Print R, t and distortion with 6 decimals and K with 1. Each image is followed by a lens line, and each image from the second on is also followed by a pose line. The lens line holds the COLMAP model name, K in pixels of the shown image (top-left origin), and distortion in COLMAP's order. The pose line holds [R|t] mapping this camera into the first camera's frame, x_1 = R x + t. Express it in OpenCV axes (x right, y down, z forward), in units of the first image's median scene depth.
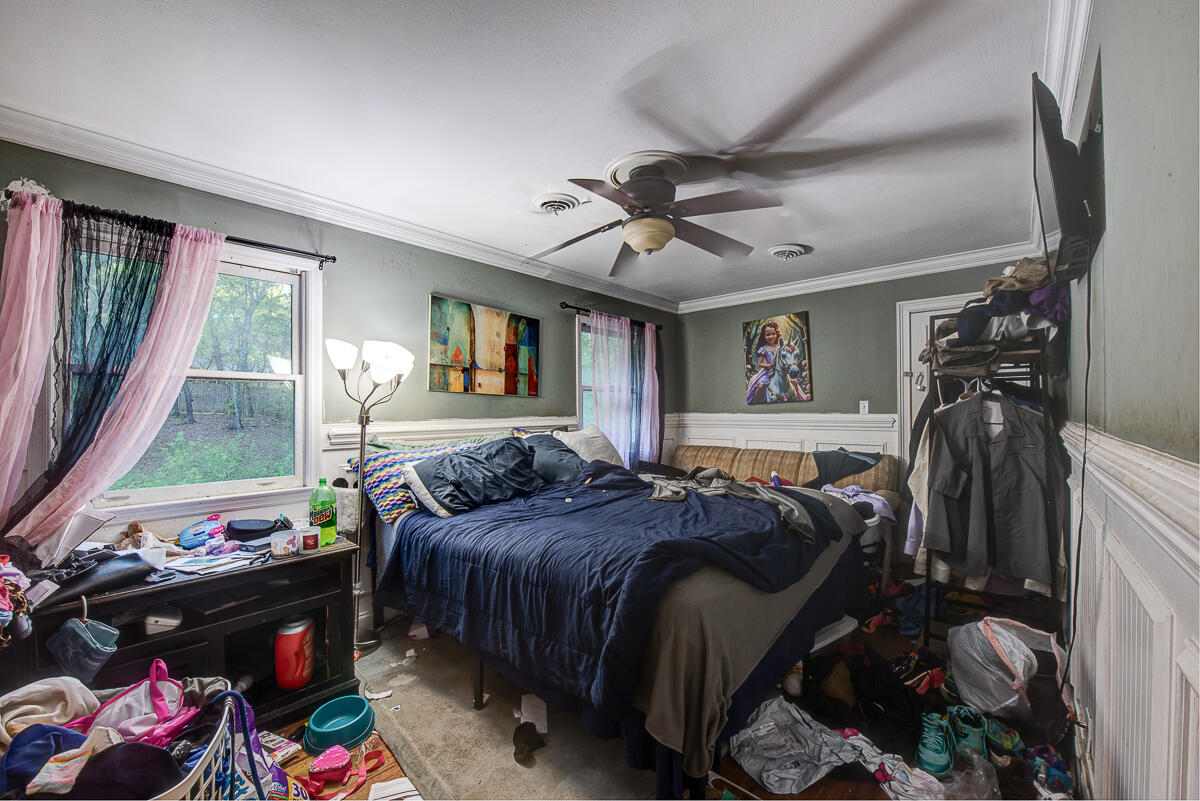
lens RADIAL K [[470.9, 0, 608.0], [0, 470.9, 406.0], [0, 0, 1]] dist [-0.019222, -0.004034]
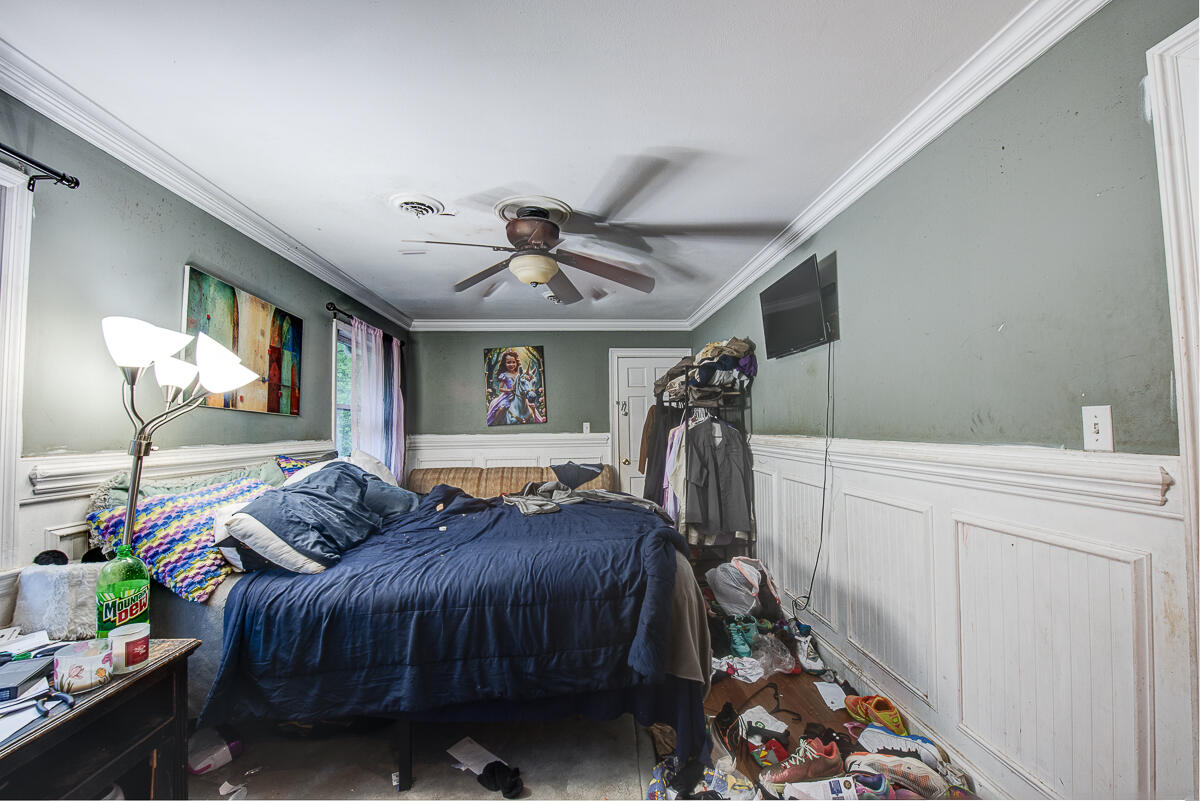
lens RADIAL K [[470.9, 0, 608.0], [0, 470.9, 406.0], [0, 0, 1]] dist [-0.019222, -0.004034]
pose [[0.704894, 0.029395, 0.708703, -0.427870], [0.004581, 0.998931, -0.045989, 0.003230], [-0.709298, 0.035664, 0.704006, 0.093493]]
